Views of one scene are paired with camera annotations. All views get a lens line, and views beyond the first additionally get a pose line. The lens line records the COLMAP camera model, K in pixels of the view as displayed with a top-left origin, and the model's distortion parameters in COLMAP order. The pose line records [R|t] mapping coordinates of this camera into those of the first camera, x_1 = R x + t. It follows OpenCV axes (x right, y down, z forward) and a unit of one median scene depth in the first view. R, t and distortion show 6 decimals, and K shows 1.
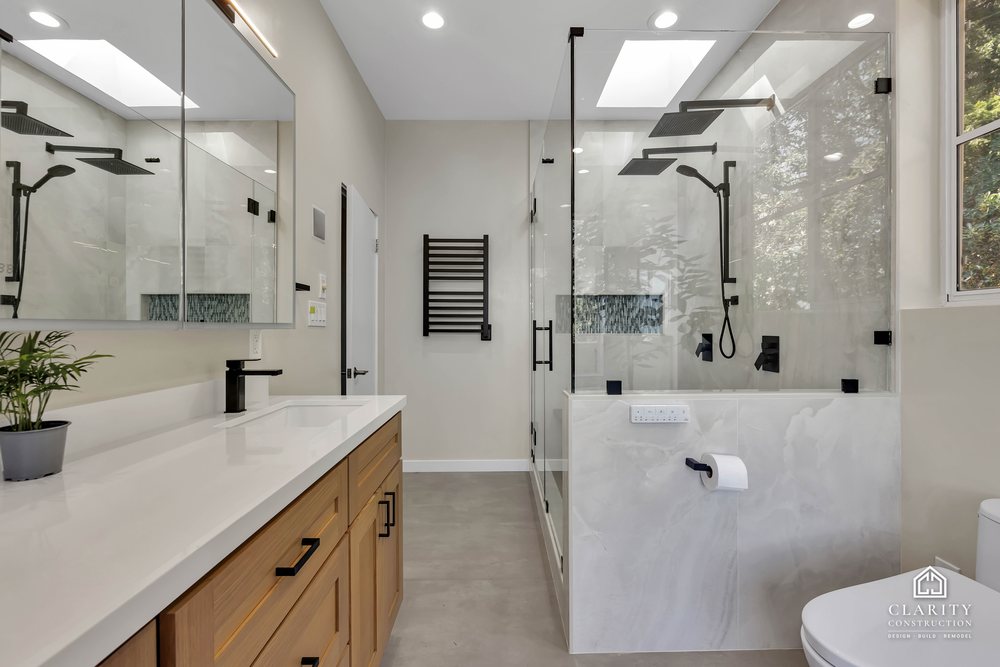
lens RADIAL K [[427.2, 0, 488.5], [0, 427.2, 330.3], [0, 0, 1]] dist [-0.000438, -0.000575]
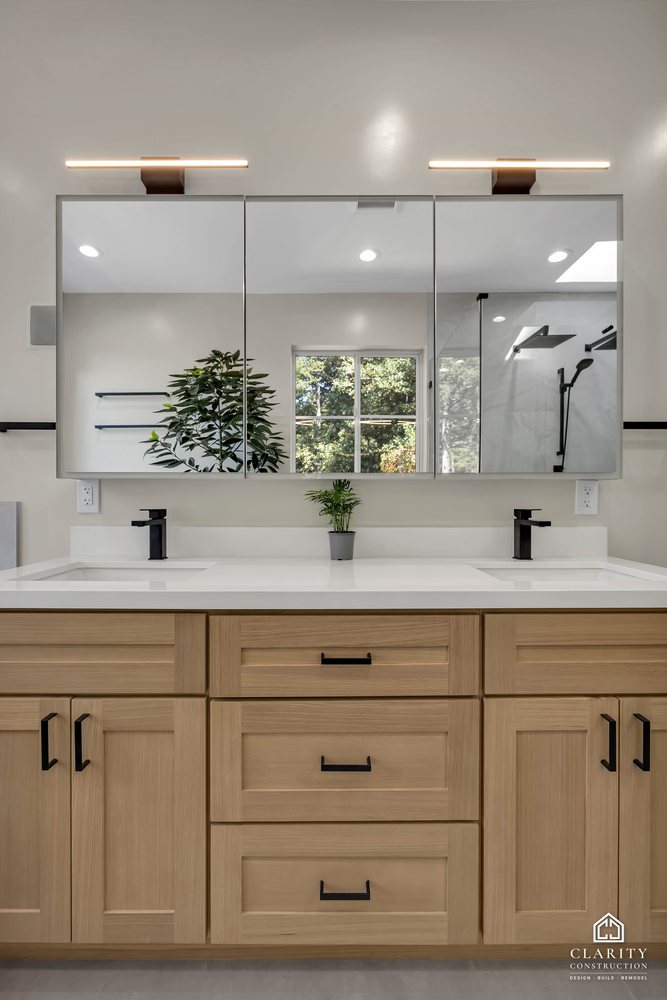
lens RADIAL K [[421.1, 0, 335.0], [0, 421.1, 505.5], [0, 0, 1]] dist [-0.000662, -0.000214]
pose [[0.035611, 0.010947, -0.999306, 0.220674], [-0.005232, 0.999928, 0.010768, 0.027943], [0.999352, 0.004845, 0.035666, 0.279611]]
